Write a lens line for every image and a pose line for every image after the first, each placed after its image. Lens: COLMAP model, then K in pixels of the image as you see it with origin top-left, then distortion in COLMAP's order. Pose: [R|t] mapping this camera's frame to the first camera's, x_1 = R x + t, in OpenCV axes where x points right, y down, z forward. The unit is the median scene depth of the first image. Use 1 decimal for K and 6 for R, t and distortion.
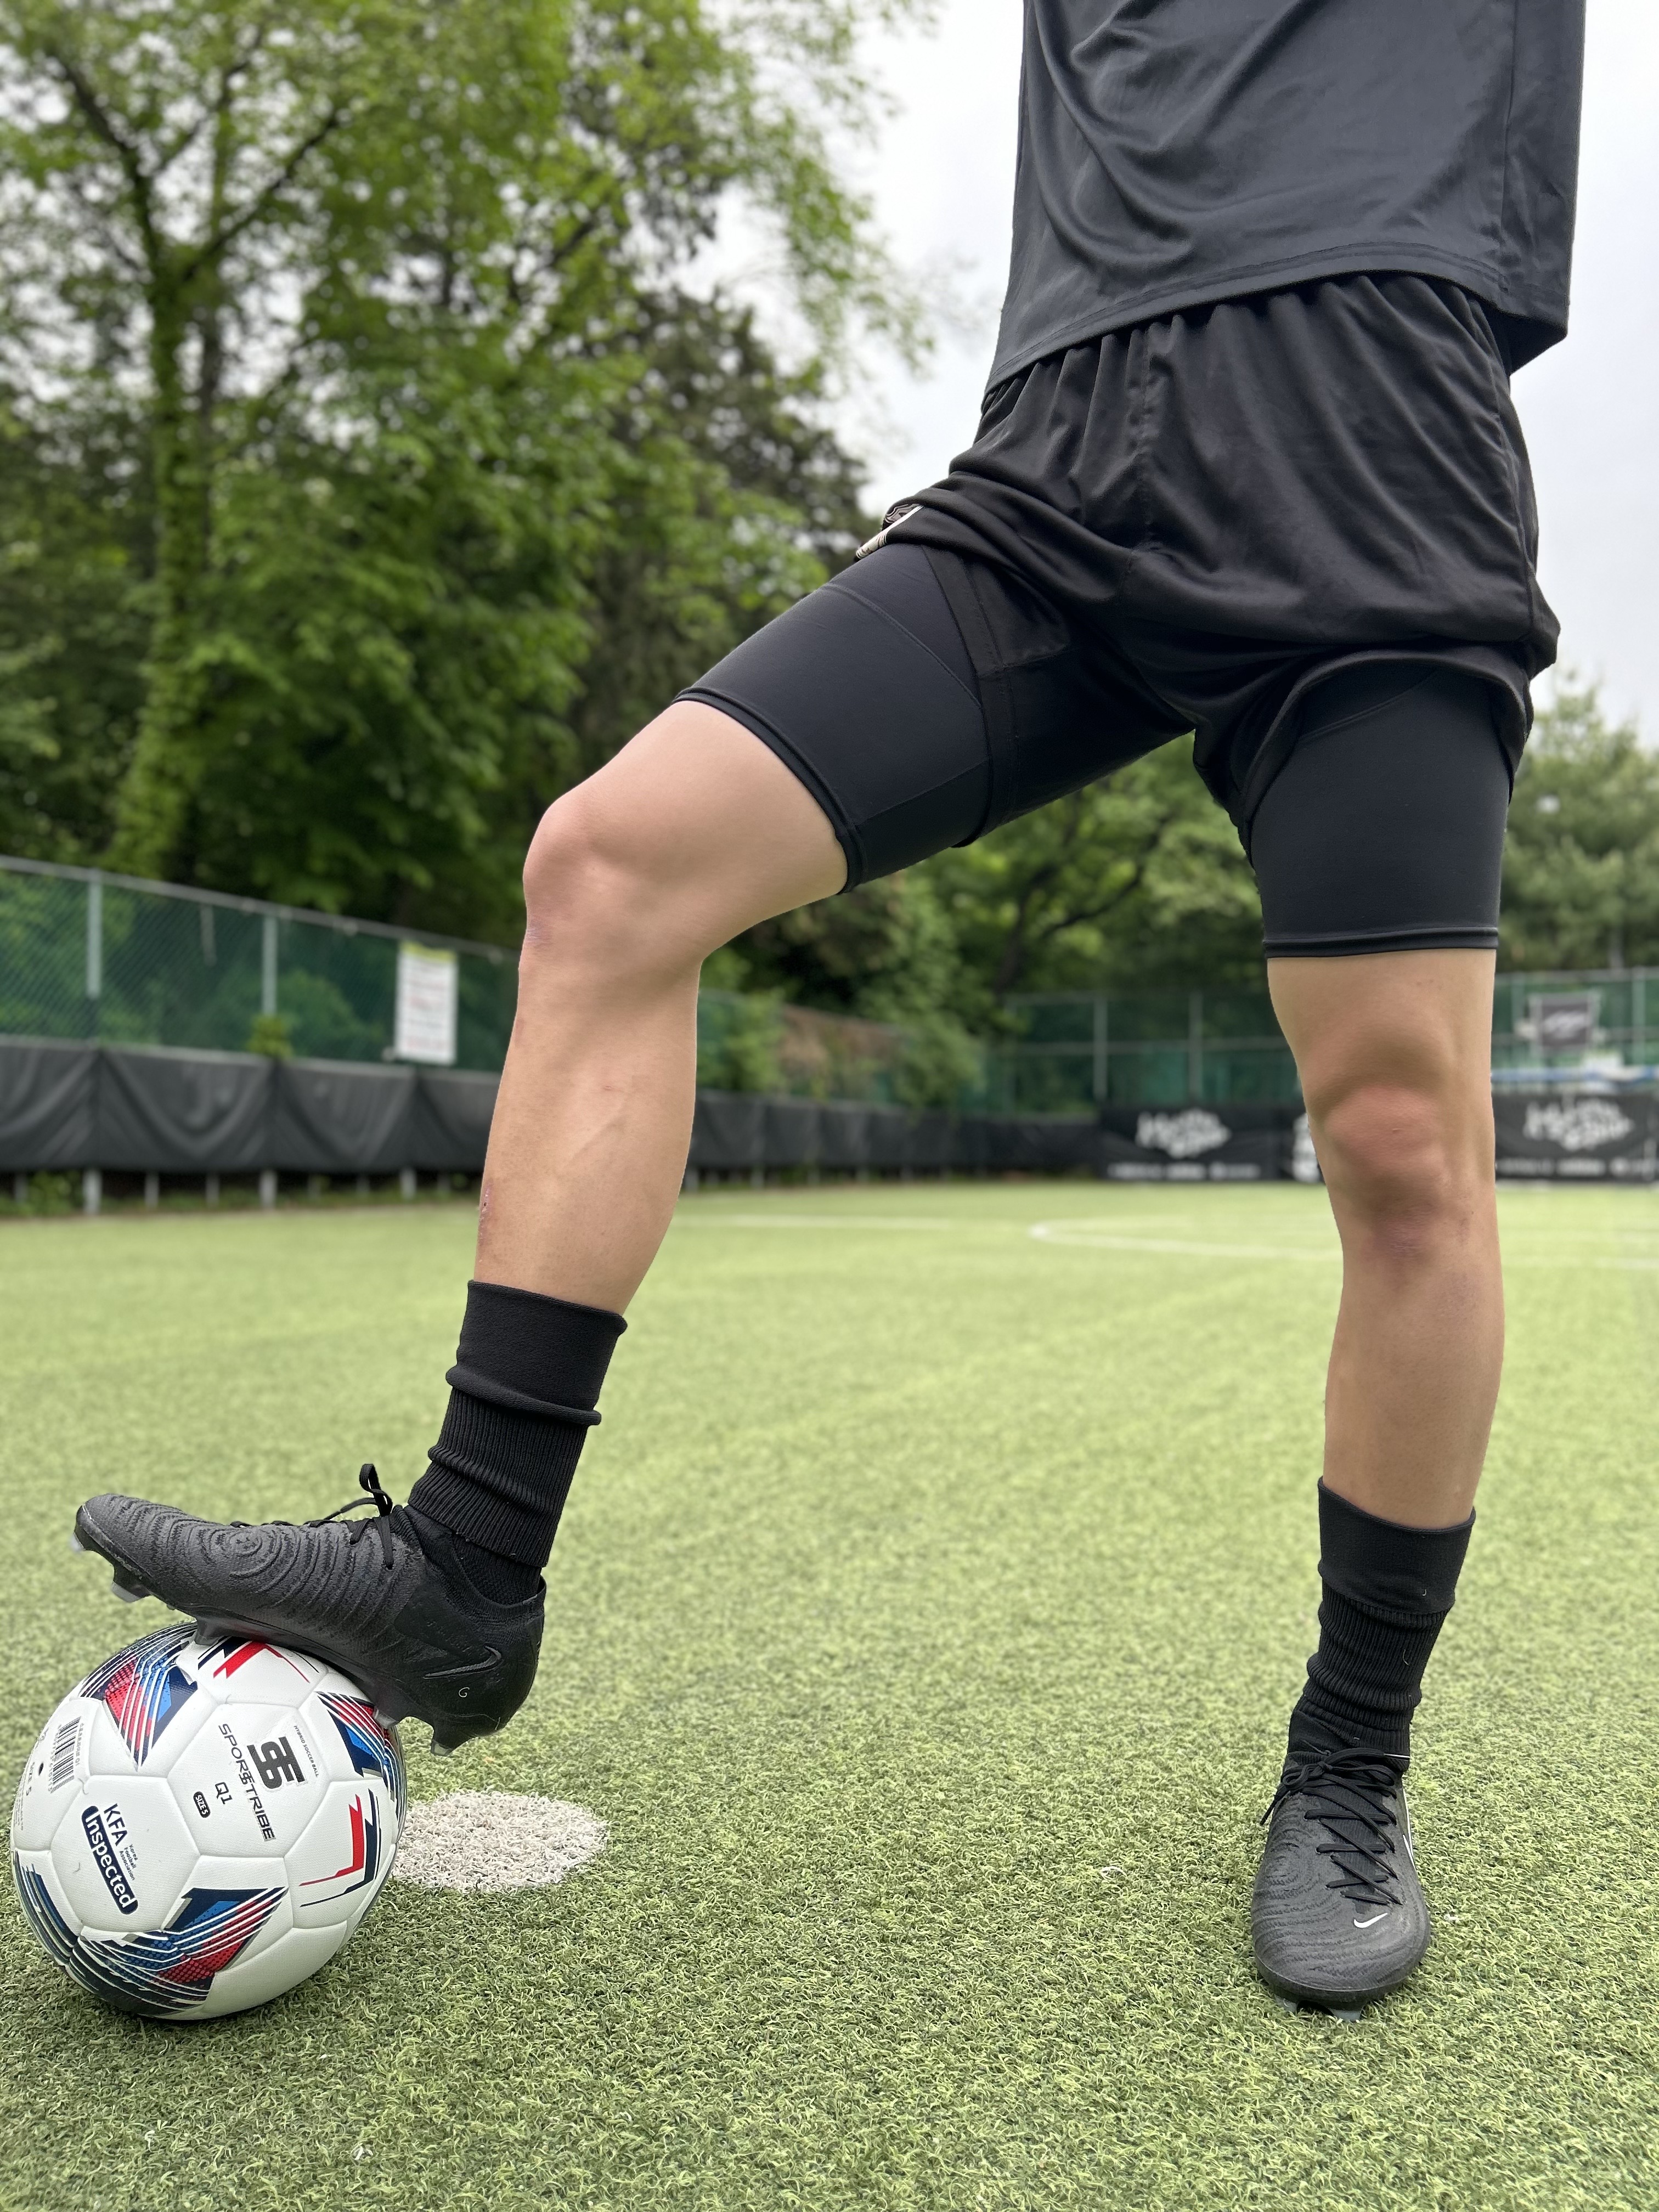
lens RADIAL K [[1679.5, 0, 821.2], [0, 1679.5, 1115.6], [0, 0, 1]] dist [0.038507, -0.048841]
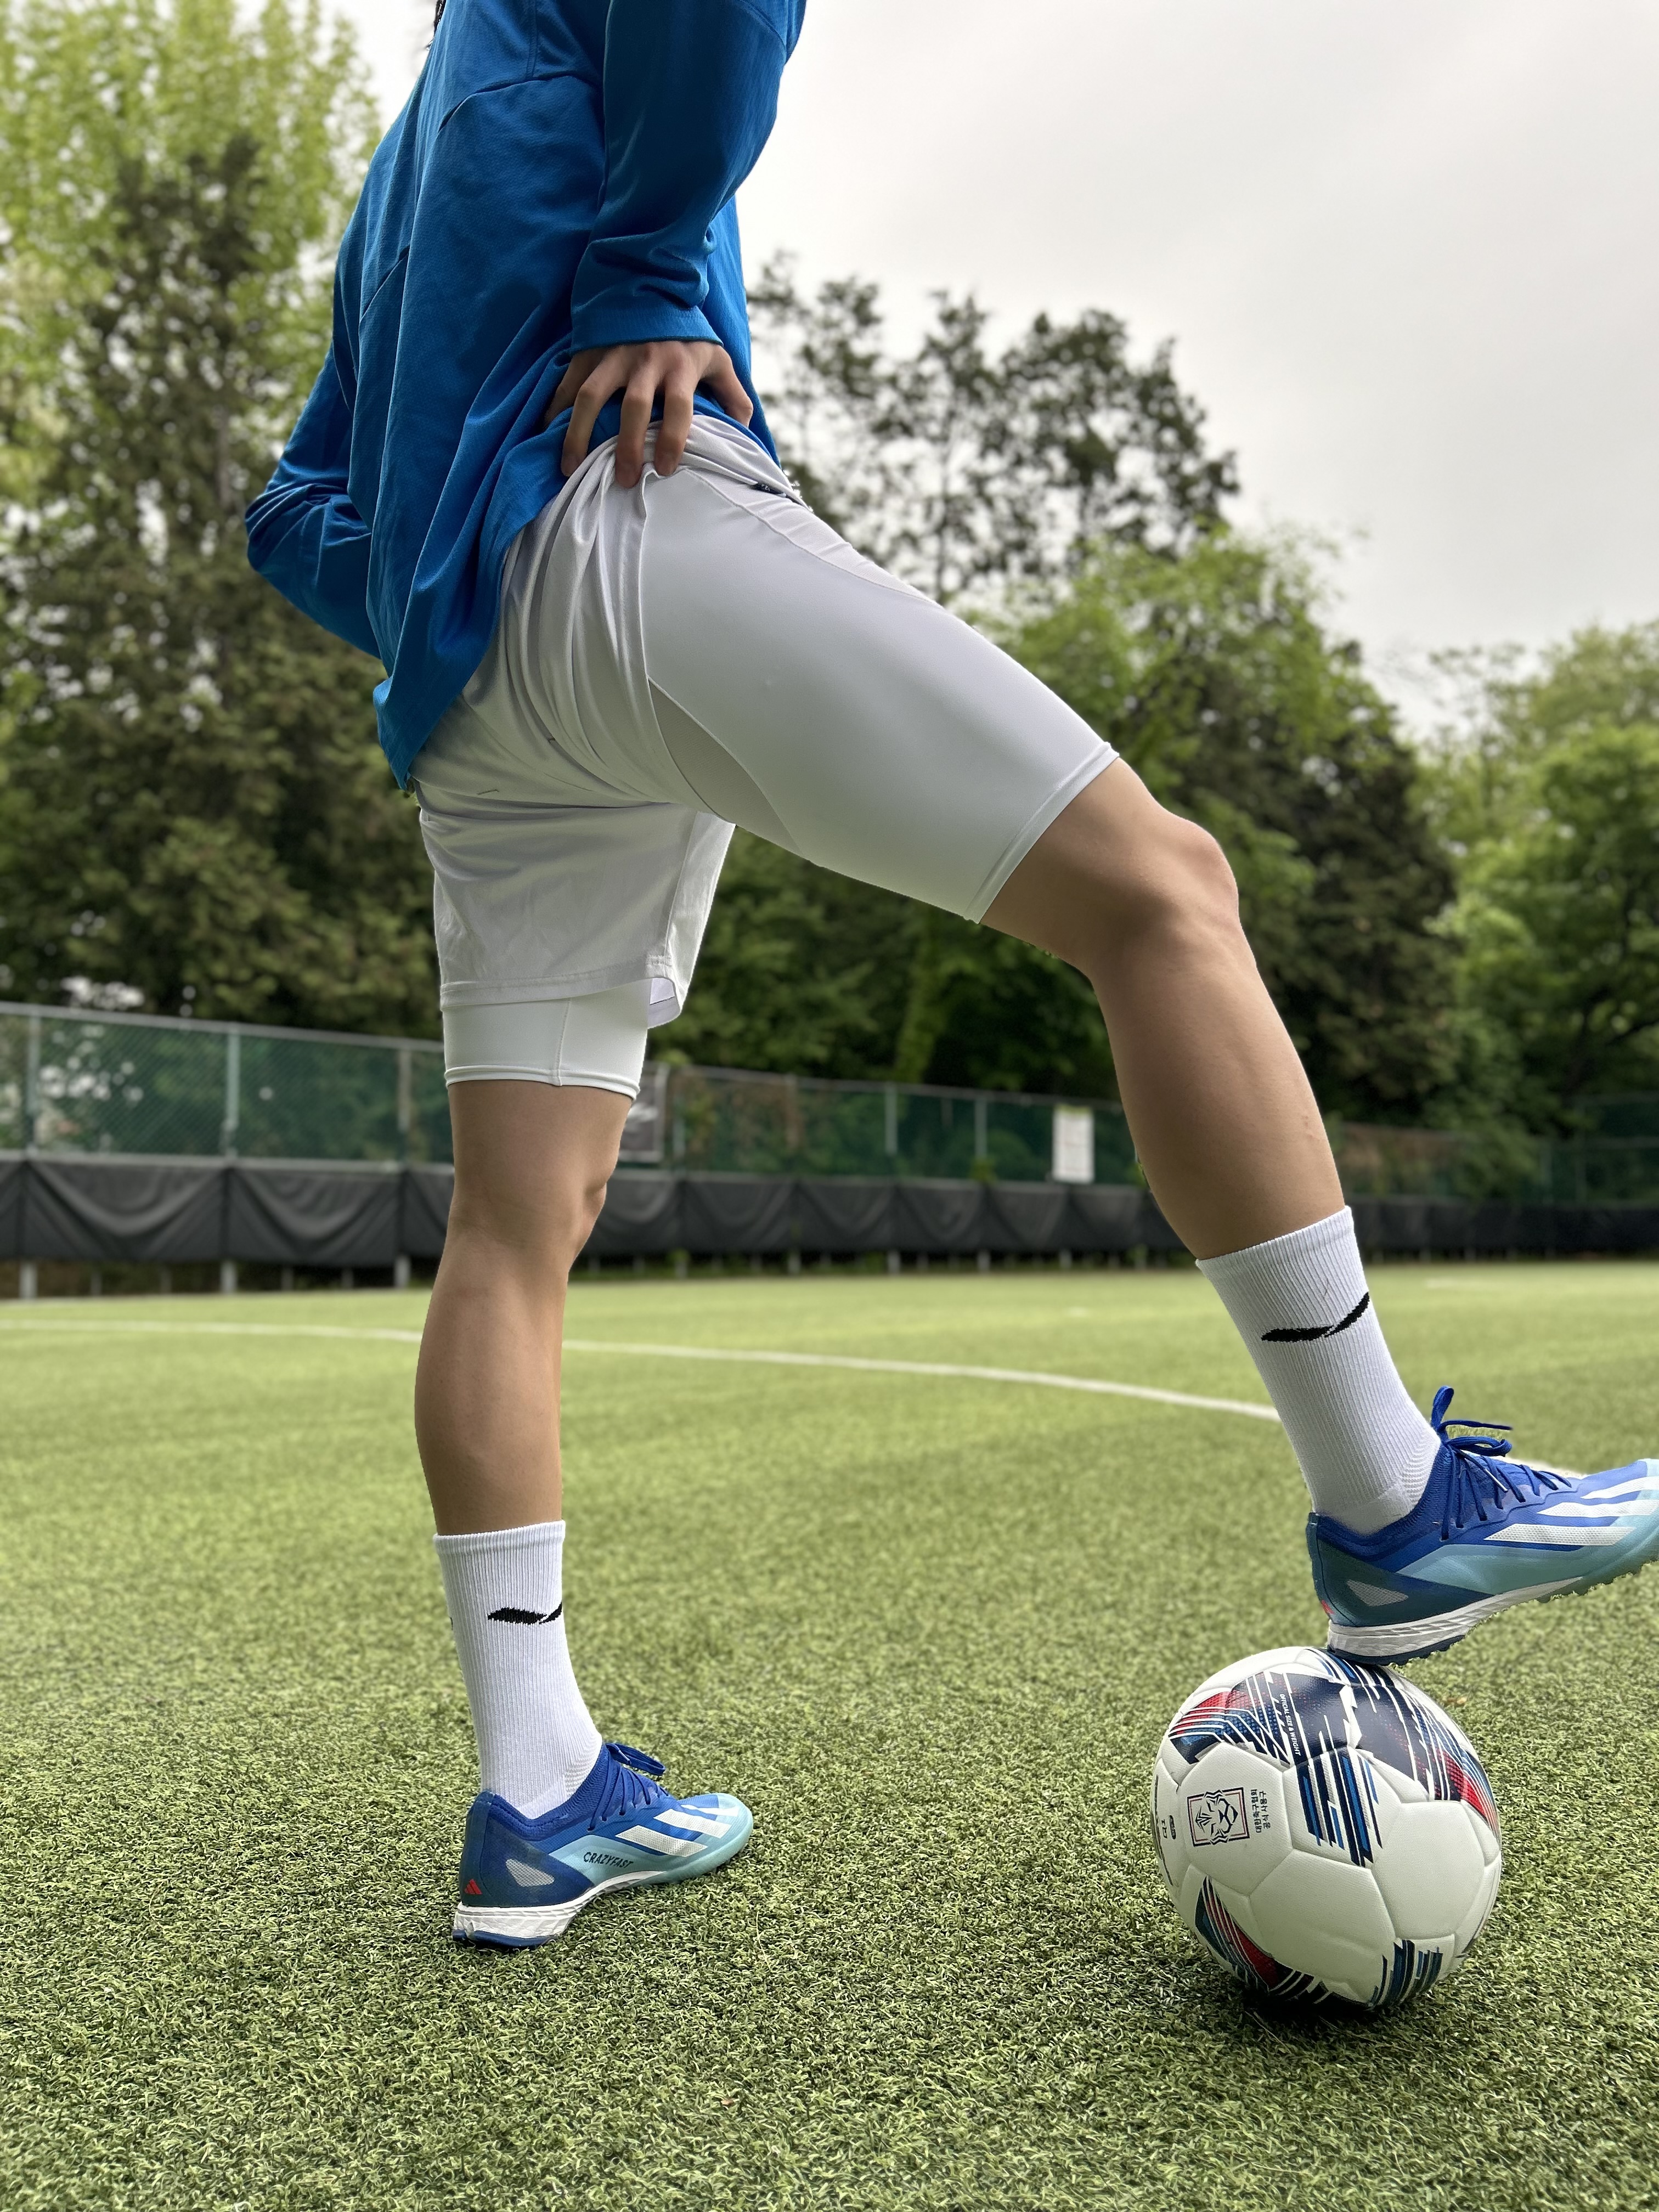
lens RADIAL K [[1677.9, 0, 824.8], [0, 1677.9, 1113.7], [0, 0, 1]] dist [0.044251, -0.050417]
pose [[0.927280, -0.038821, -0.372351, 1.075331], [0.019183, 0.998229, -0.056303, -0.092820], [0.373878, 0.045066, 0.926382, -4.316813]]
